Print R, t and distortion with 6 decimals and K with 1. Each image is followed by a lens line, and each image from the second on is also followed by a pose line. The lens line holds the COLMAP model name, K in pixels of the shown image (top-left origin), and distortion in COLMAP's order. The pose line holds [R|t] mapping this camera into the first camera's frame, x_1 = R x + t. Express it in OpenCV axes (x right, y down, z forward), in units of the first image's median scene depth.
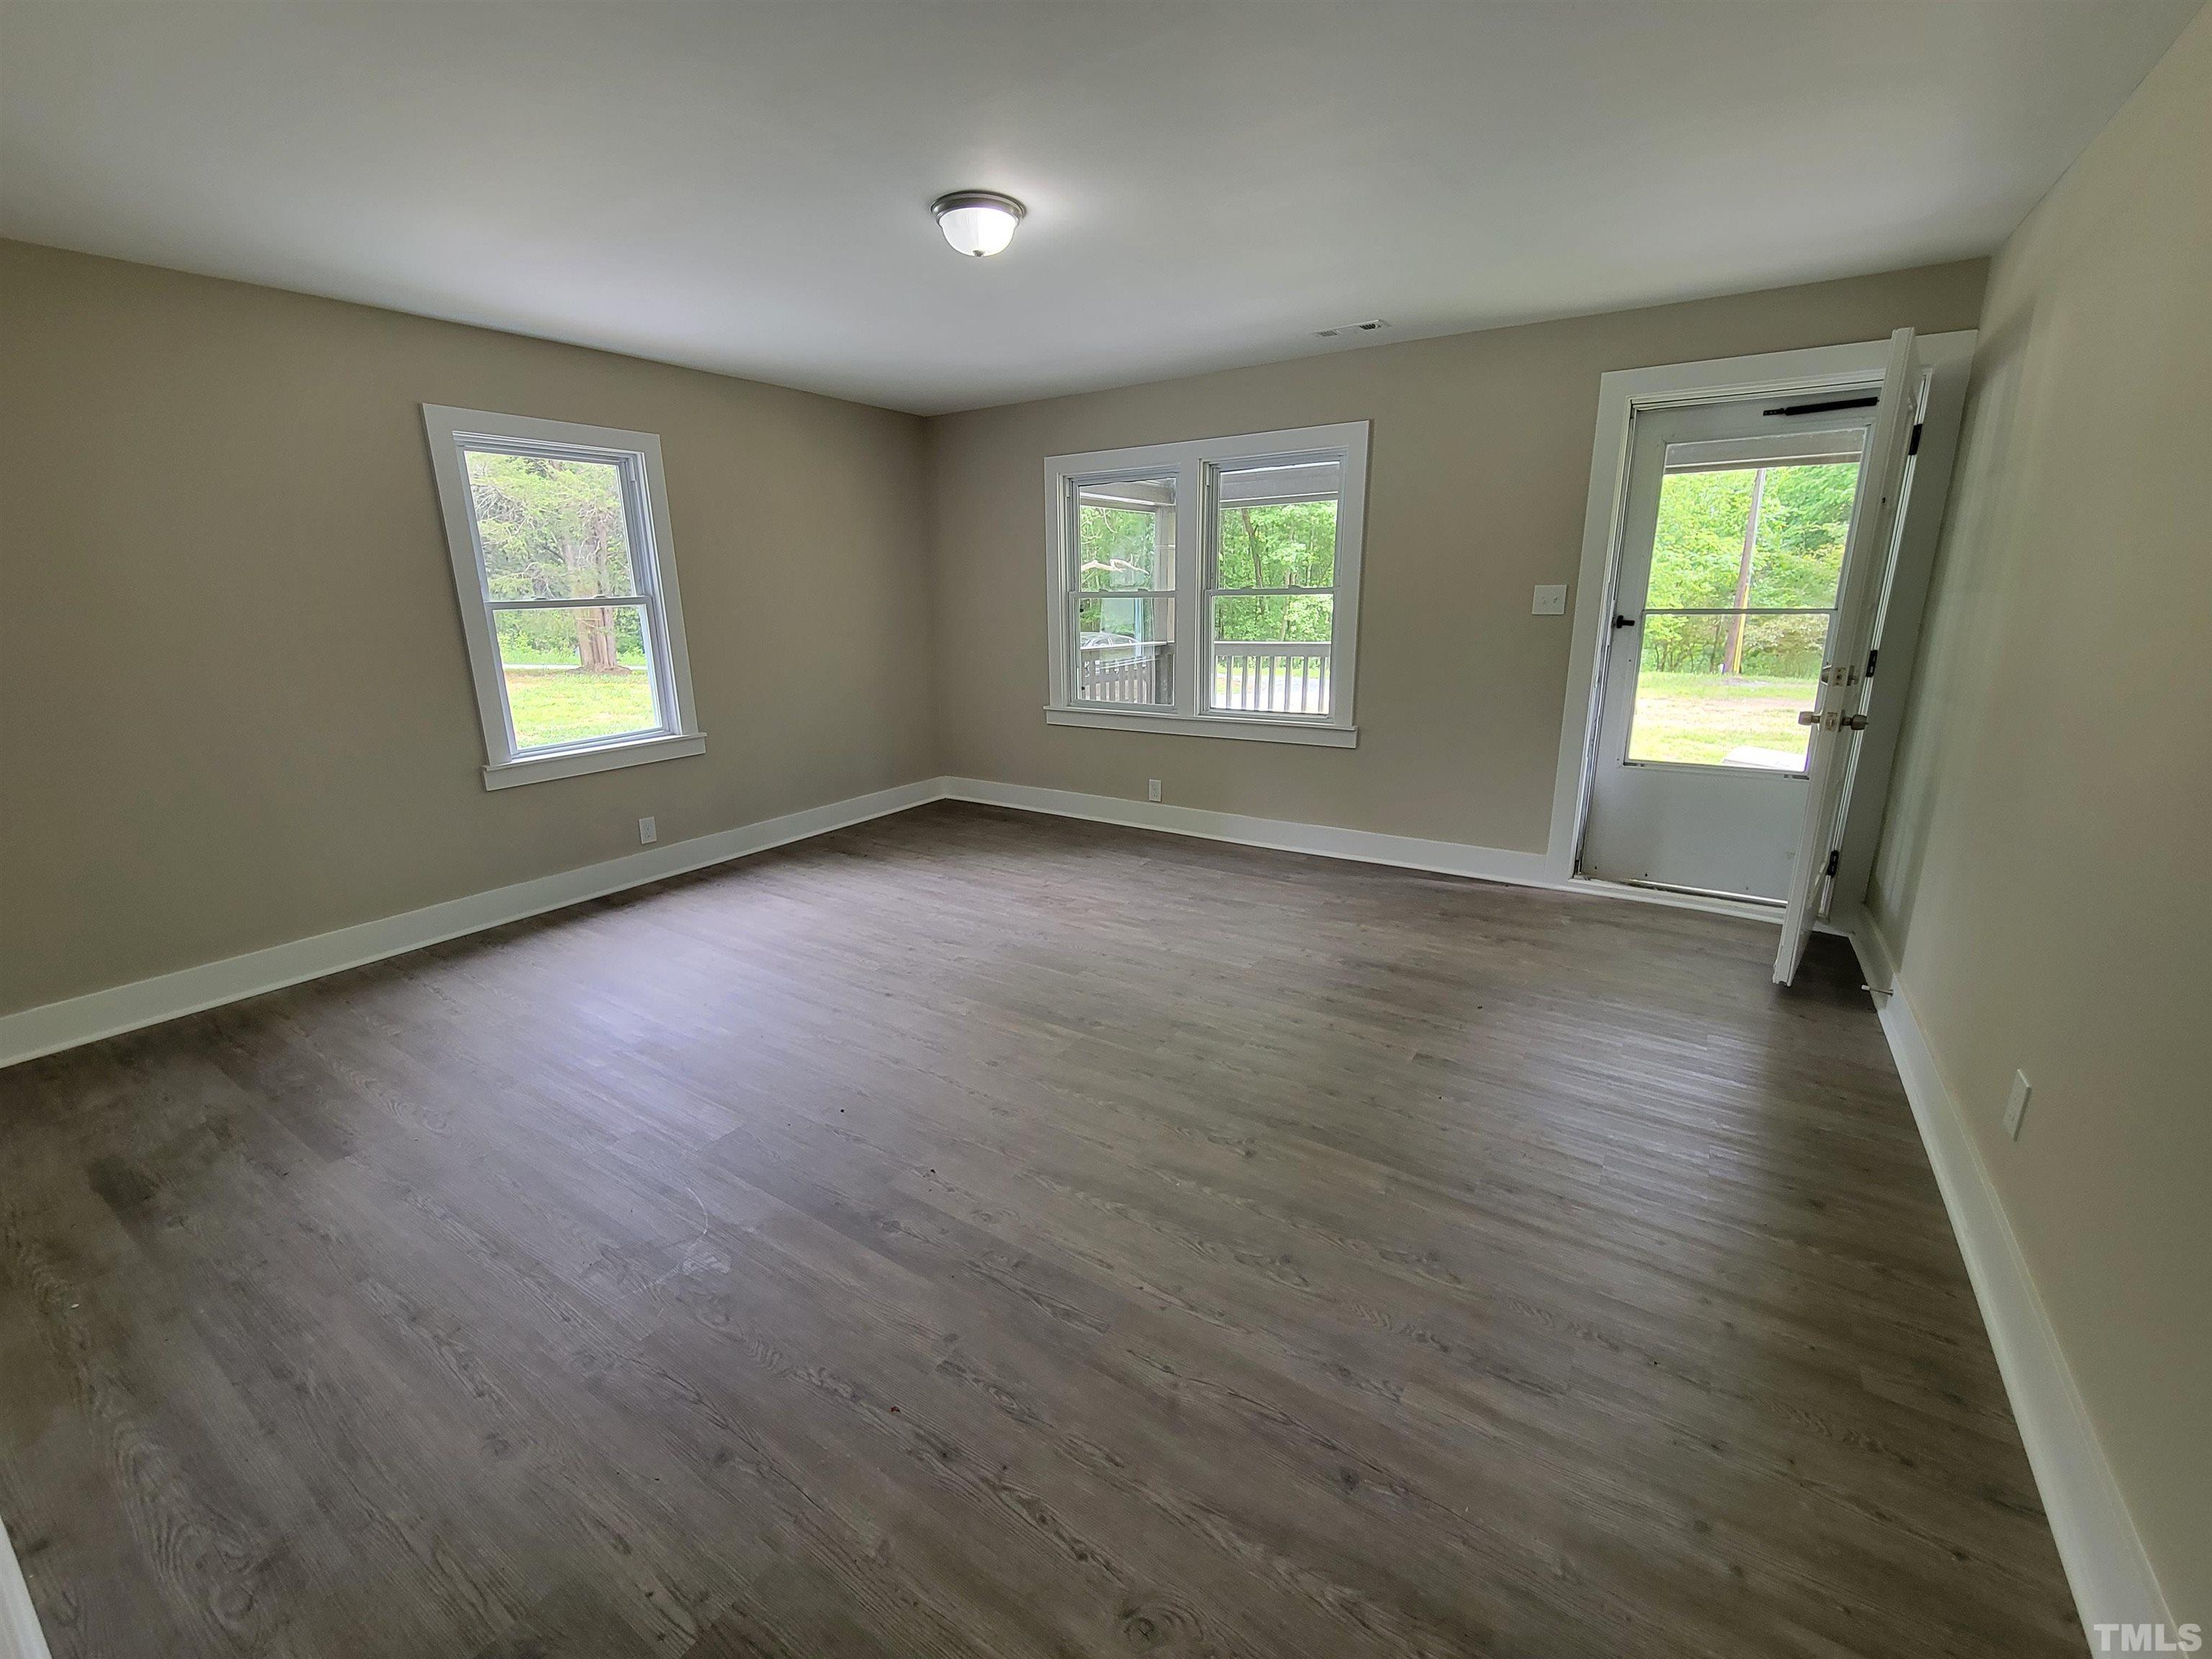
lens RADIAL K [[910.6, 0, 1095.5], [0, 910.6, 818.4], [0, 0, 1]] dist [0.002843, -0.003334]
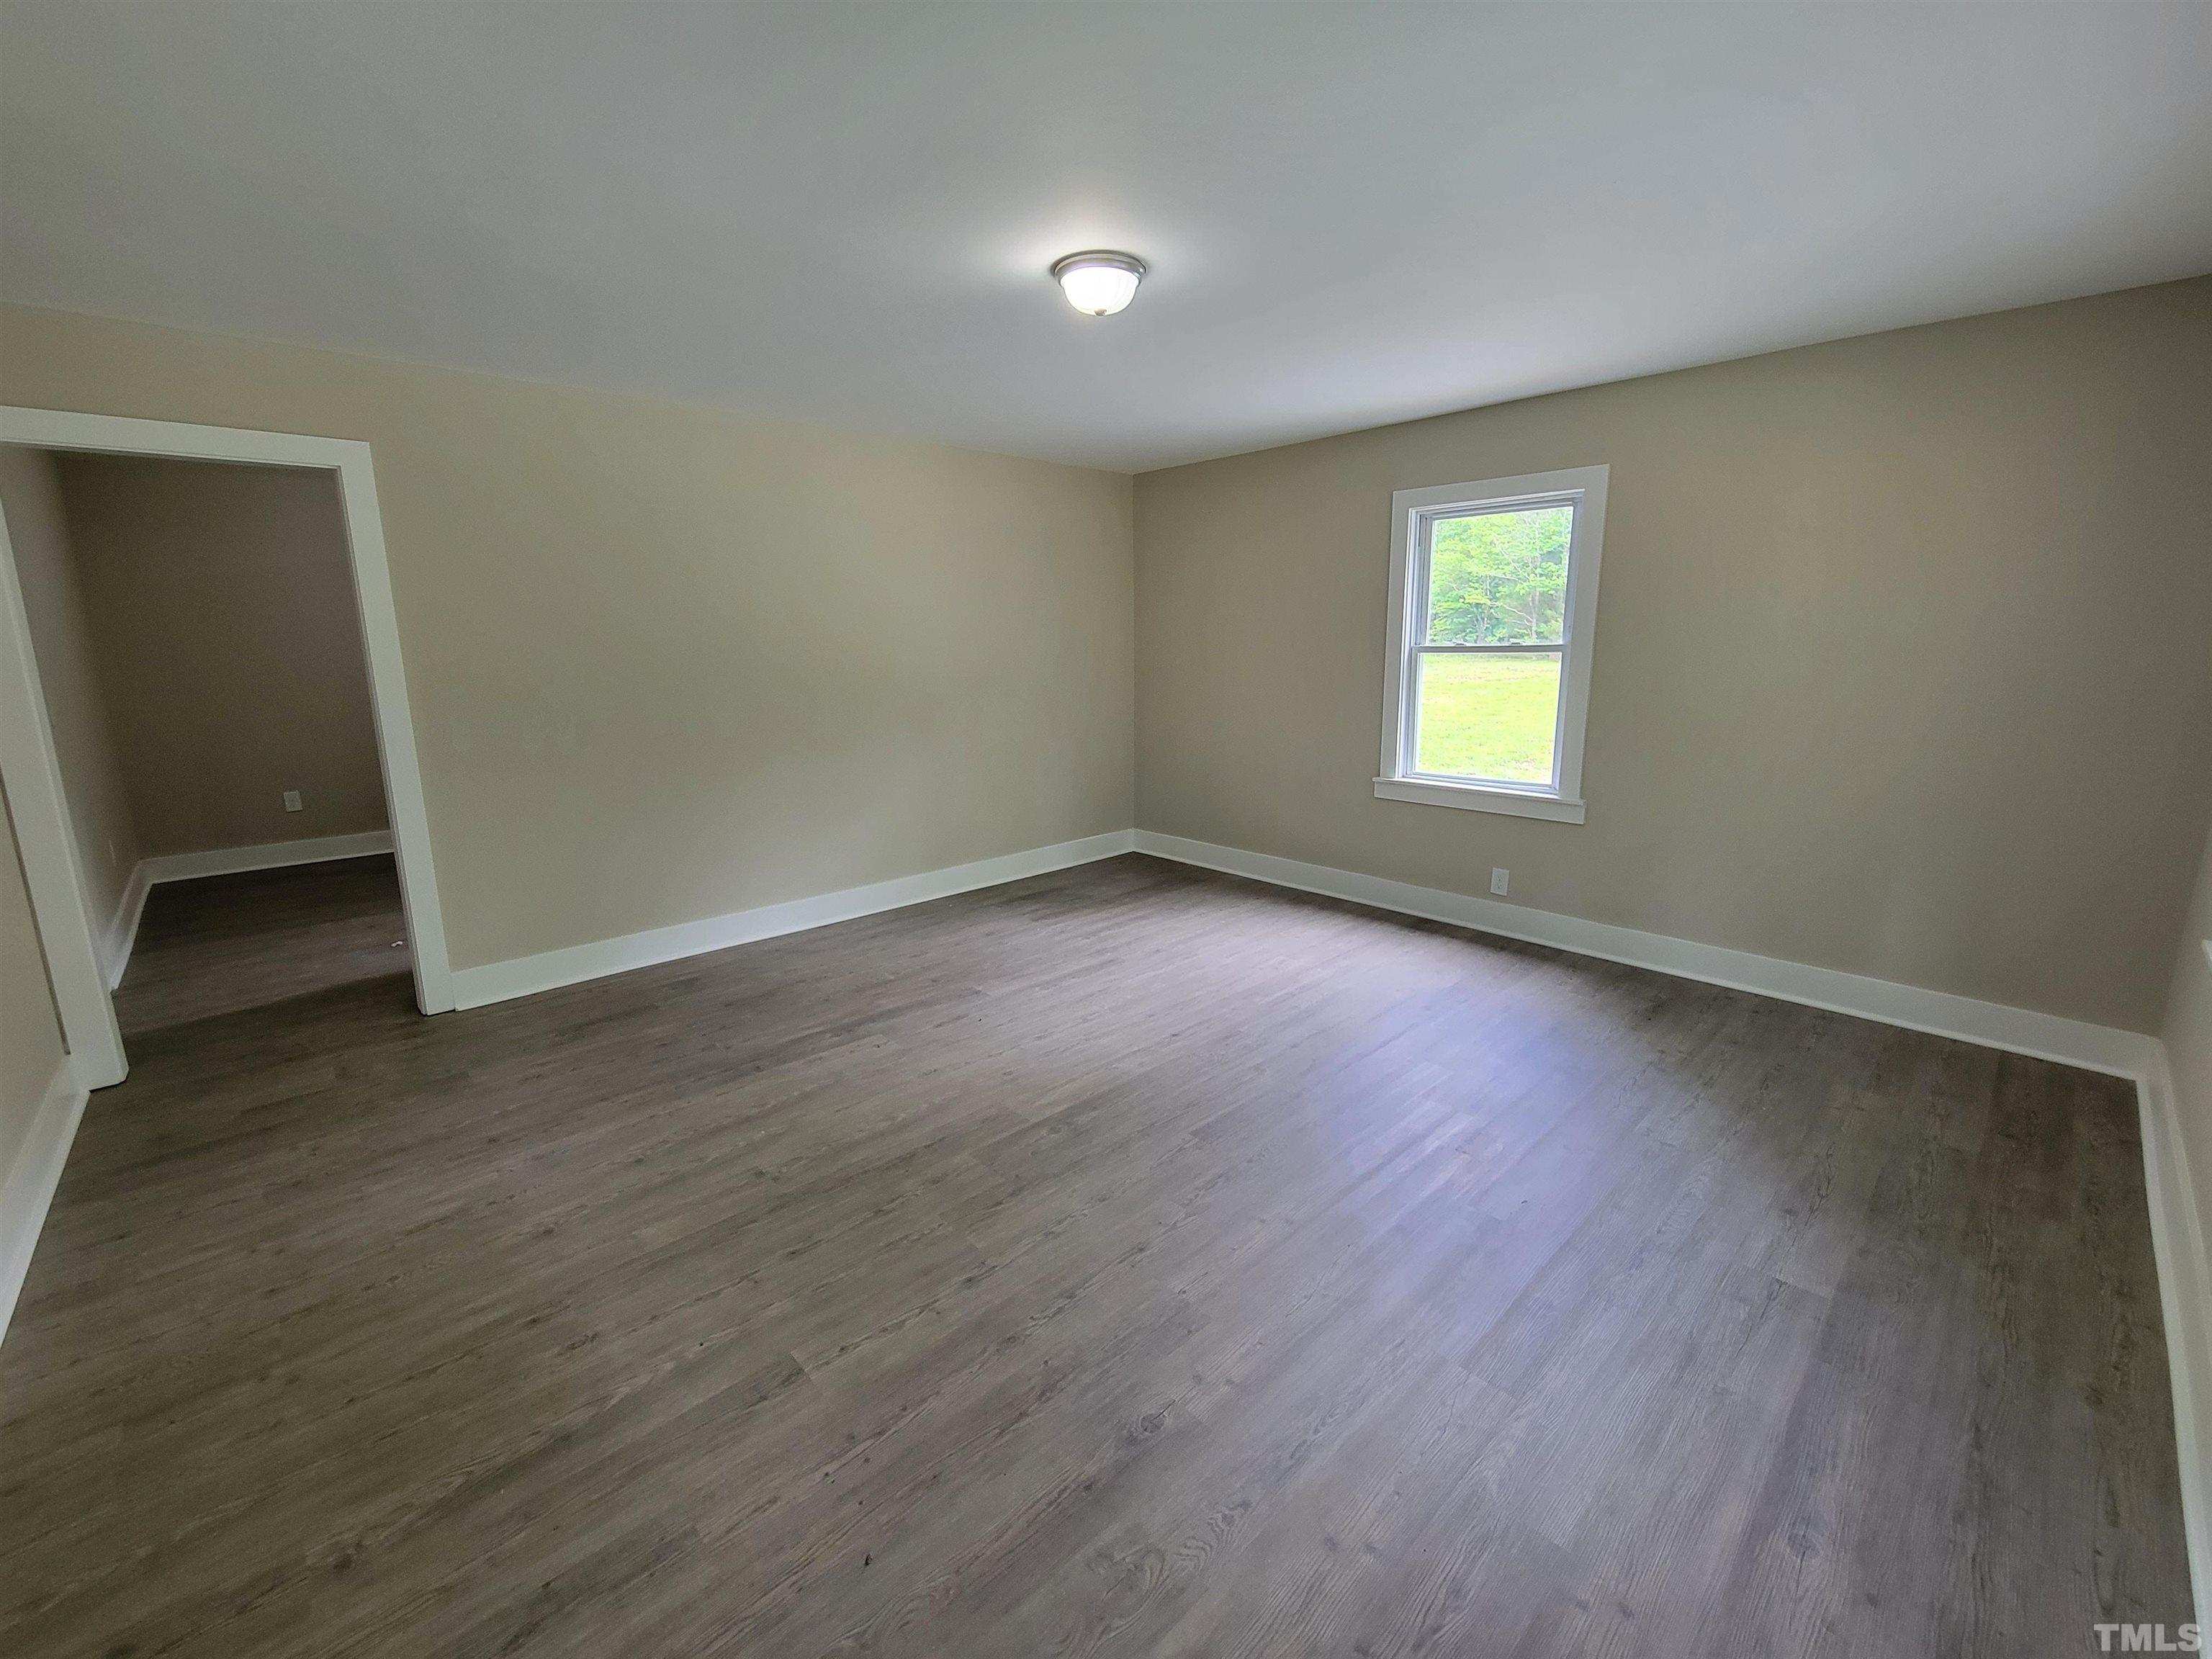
lens RADIAL K [[910.6, 0, 1095.5], [0, 910.6, 818.4], [0, 0, 1]] dist [0.002843, -0.003334]
pose [[-0.233518, 0.205546, -0.950379, 0.670269], [-0.230585, 0.937815, 0.259486, -0.261756], [0.944616, 0.279737, -0.171600, 0.954311]]
